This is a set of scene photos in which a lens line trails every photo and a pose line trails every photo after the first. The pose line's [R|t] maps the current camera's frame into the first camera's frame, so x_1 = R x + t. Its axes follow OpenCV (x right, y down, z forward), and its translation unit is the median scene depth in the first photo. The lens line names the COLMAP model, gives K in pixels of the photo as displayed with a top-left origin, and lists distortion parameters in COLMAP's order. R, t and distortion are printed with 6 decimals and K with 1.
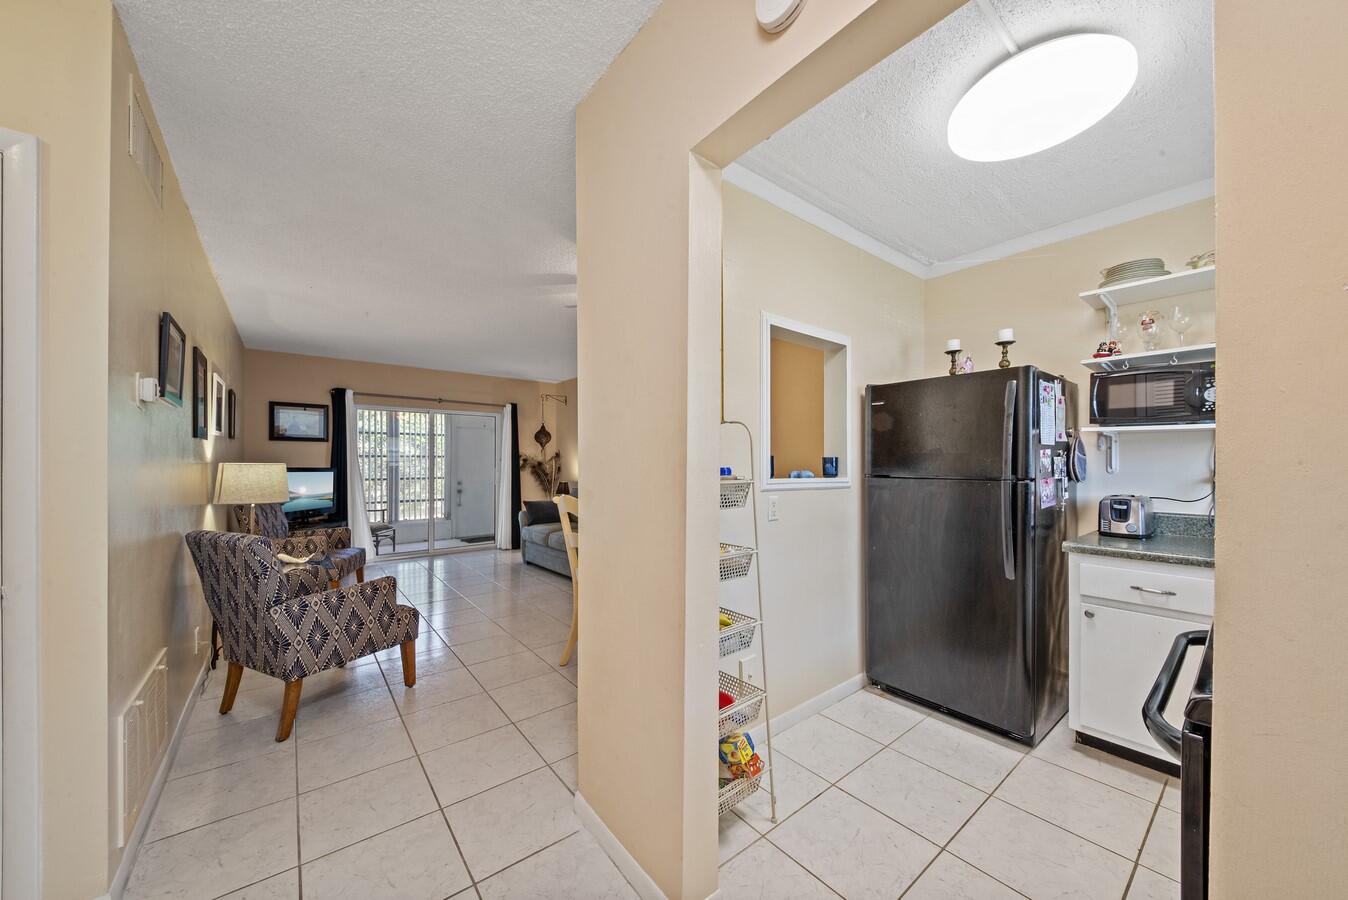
lens RADIAL K [[485.7, 0, 674.7], [0, 485.7, 455.4], [0, 0, 1]] dist [0.000936, 0.000073]
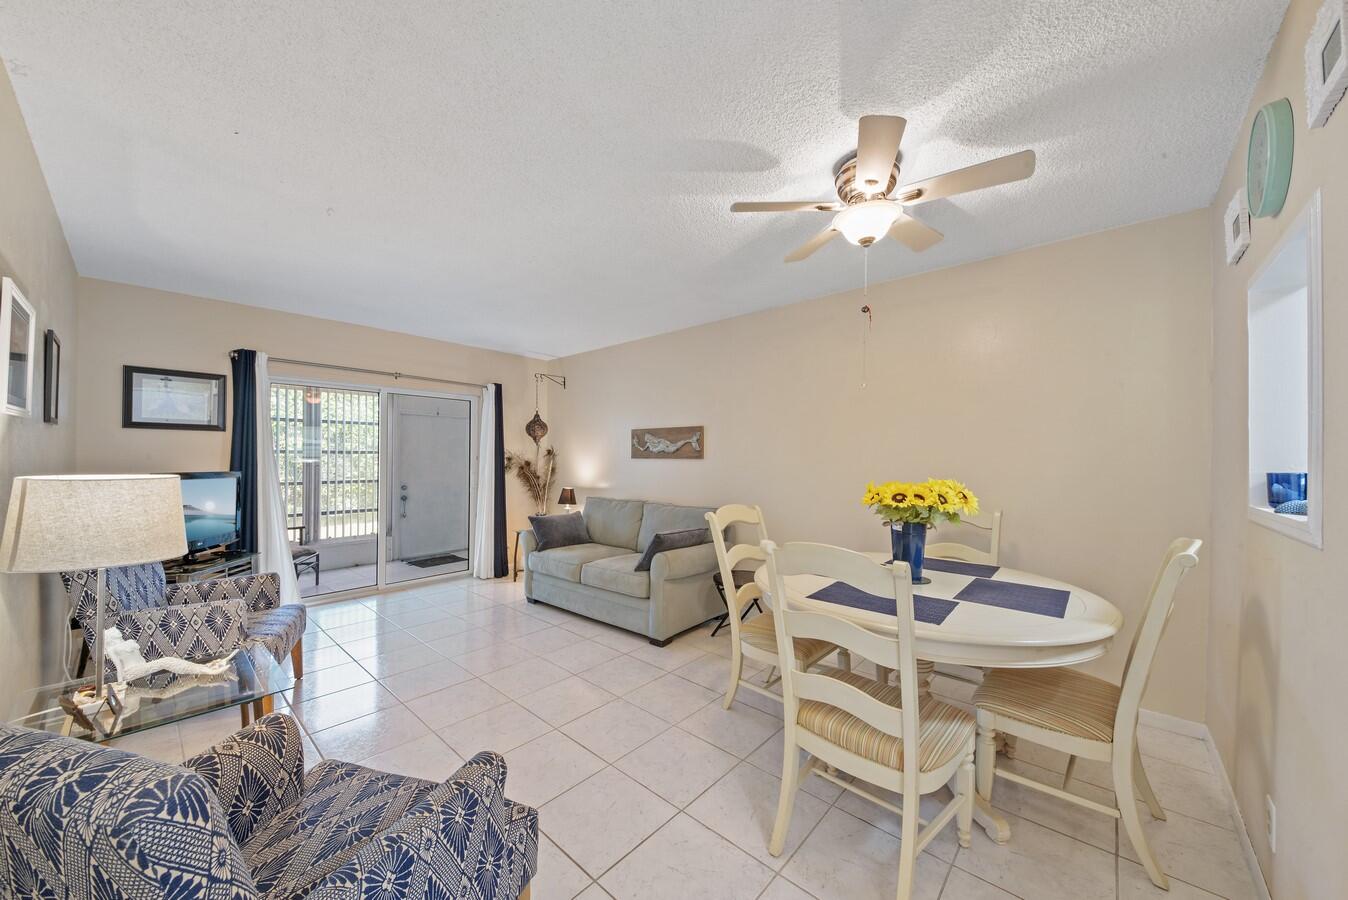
lens RADIAL K [[491.6, 0, 674.0], [0, 491.6, 450.0], [0, 0, 1]] dist [-0.001503, -0.000263]
pose [[0.986533, 0.007813, 0.163376, -0.189740], [-0.007822, 0.999969, -0.000591, -0.005948], [-0.163376, -0.000695, 0.986564, 0.209749]]
